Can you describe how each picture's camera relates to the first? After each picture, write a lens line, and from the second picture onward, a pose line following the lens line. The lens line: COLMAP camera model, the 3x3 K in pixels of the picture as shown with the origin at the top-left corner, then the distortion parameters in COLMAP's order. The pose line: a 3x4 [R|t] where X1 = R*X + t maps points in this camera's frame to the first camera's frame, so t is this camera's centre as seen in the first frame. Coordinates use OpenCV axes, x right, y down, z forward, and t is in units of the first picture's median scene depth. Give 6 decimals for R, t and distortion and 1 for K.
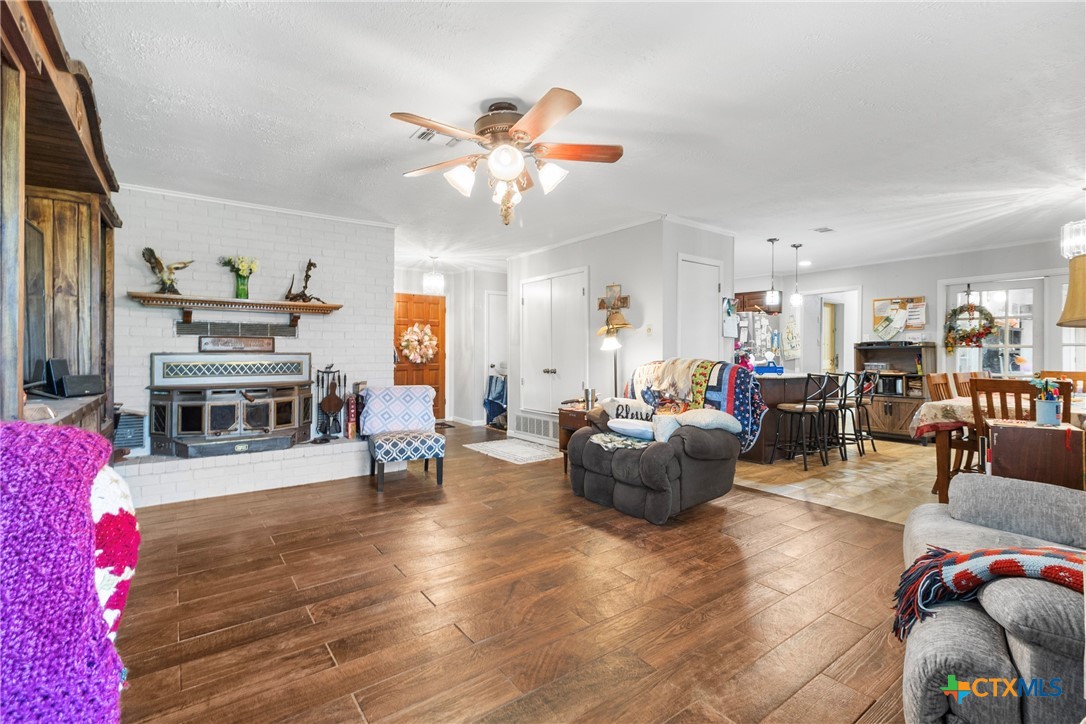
lens RADIAL K [[499.7, 0, 545.3], [0, 499.7, 351.5], [0, 0, 1]] dist [0.006042, -0.001457]
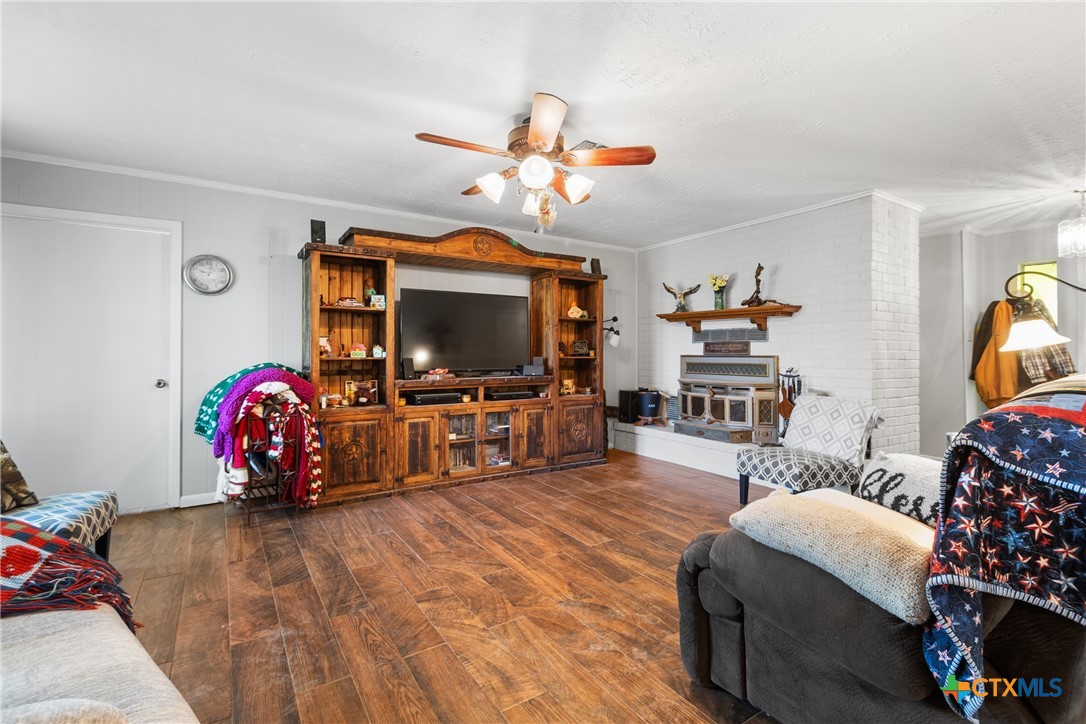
lens RADIAL K [[499.7, 0, 561.0], [0, 499.7, 344.9], [0, 0, 1]] dist [0.006042, -0.001457]
pose [[-0.045397, -0.017597, -0.998814, 0.543063], [-0.003980, 0.999840, -0.017434, 0.000252], [0.998961, 0.003183, -0.045460, 0.620032]]
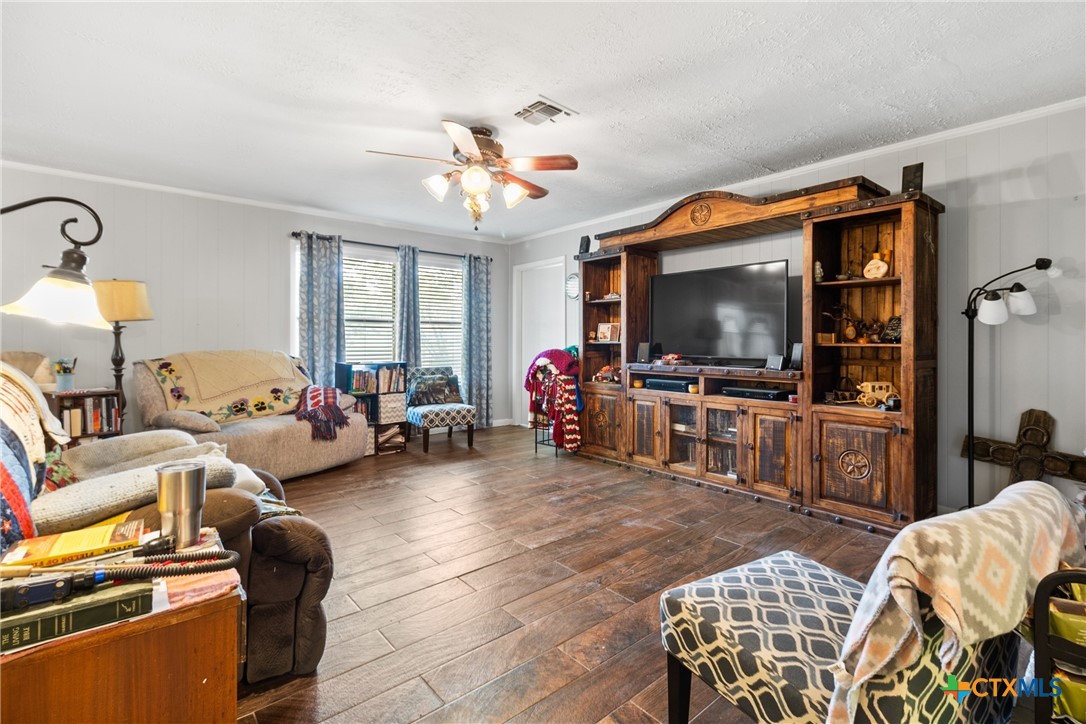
lens RADIAL K [[499.7, 0, 554.4], [0, 499.7, 336.2], [0, 0, 1]] dist [0.006042, -0.001457]
pose [[-0.996770, -0.008804, -0.079829, -0.095230], [-0.008179, 0.999933, -0.008156, 0.005886], [0.079895, -0.007476, -0.996775, 1.226898]]
